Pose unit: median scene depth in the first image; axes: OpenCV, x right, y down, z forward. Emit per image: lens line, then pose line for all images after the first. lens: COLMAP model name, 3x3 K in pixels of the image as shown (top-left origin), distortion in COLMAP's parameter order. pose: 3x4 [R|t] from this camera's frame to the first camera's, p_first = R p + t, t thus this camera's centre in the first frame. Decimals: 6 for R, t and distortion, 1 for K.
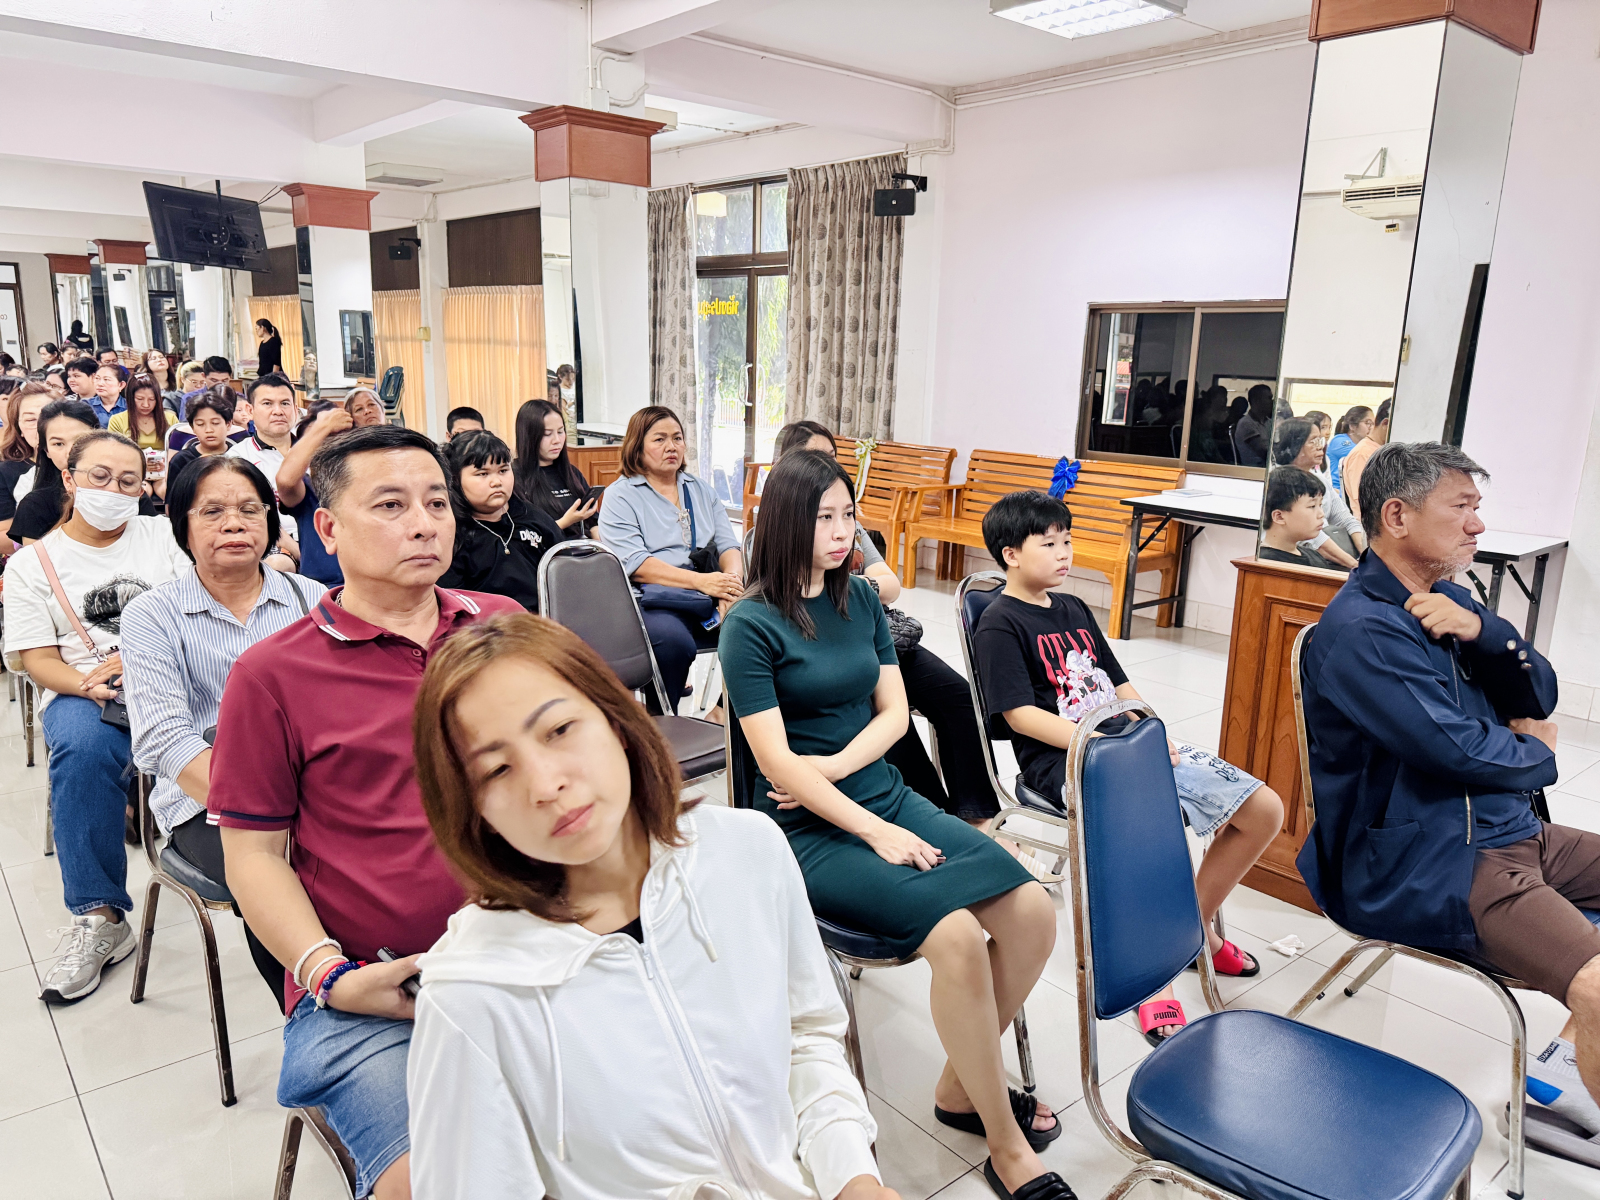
lens RADIAL K [[1138.2, 0, 805.3], [0, 1138.2, 618.7], [0, 0, 1]] dist [0.024613, -0.019163]
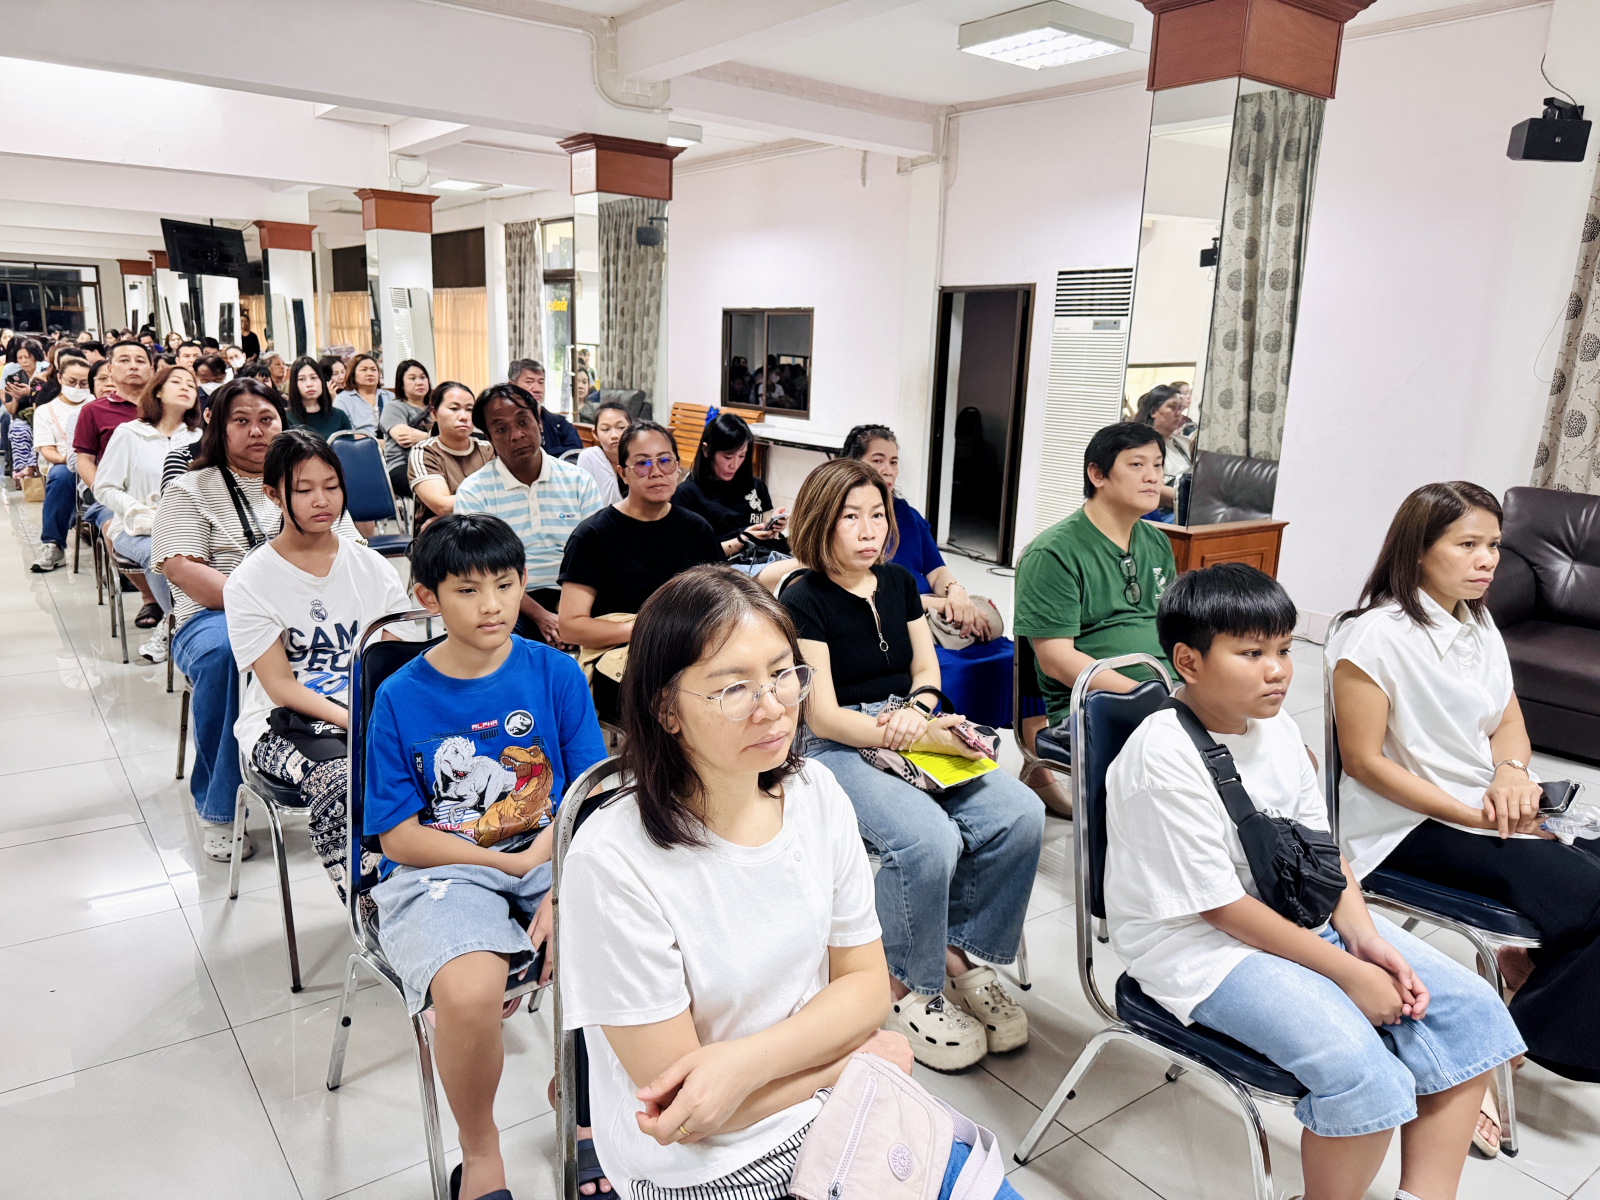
lens RADIAL K [[1138.2, 0, 799.8], [0, 1138.2, 603.0], [0, 0, 1]] dist [0.024613, -0.019163]
pose [[0.997952, 0.022711, -0.059794, 0.337165], [-0.023403, 0.999667, -0.010903, 0.110720], [0.059527, 0.012280, 0.998151, -0.414191]]
